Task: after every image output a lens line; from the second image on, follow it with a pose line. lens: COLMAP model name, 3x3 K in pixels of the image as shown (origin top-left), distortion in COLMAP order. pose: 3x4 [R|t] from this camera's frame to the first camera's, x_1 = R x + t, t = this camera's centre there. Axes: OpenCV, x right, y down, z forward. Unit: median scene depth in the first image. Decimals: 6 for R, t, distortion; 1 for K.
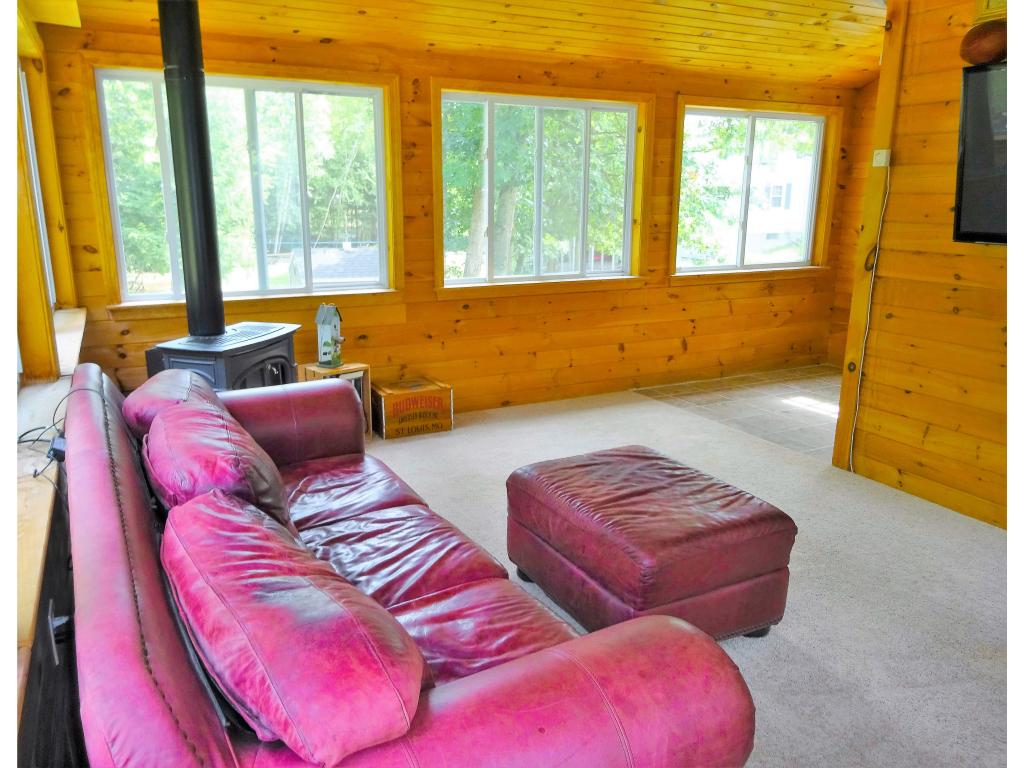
lens RADIAL K [[767.0, 0, 510.6], [0, 767.0, 385.9], [0, 0, 1]] dist [-0.007514, -0.006765]
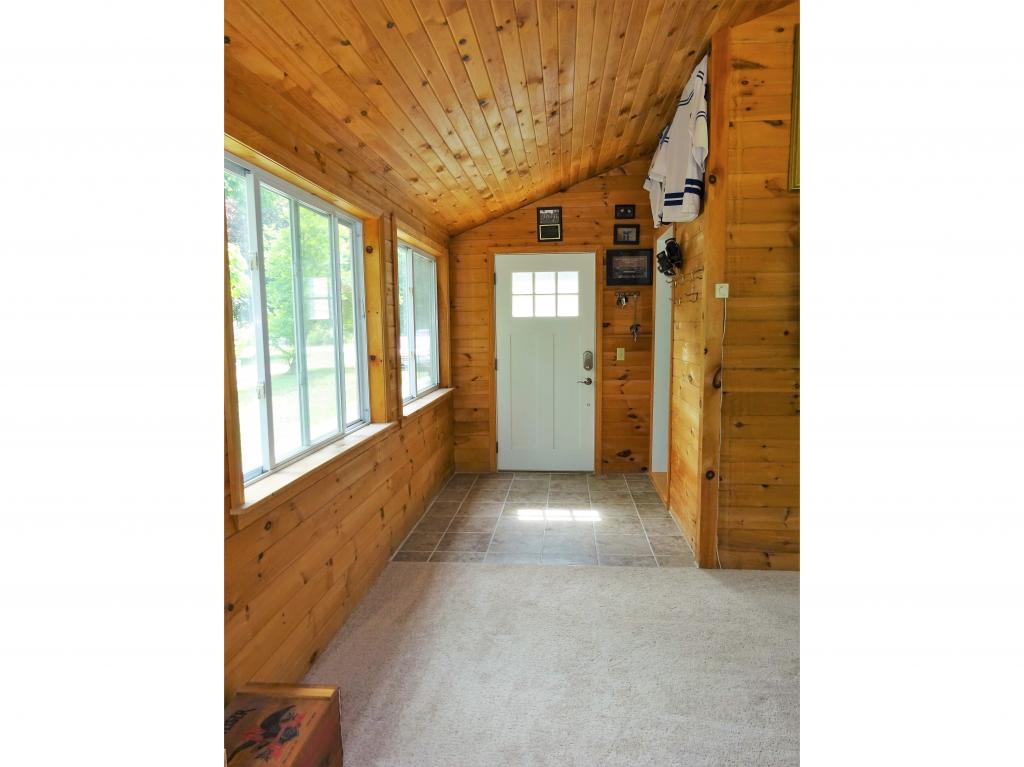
lens RADIAL K [[582.4, 0, 512.7], [0, 582.4, 381.1], [0, 0, 1]] dist [0.001550, -0.000544]
pose [[0.532241, -0.098727, 0.840817, -0.303532], [0.216376, 0.976054, -0.022360, -0.152787], [-0.818475, 0.193833, 0.540858, 0.577744]]
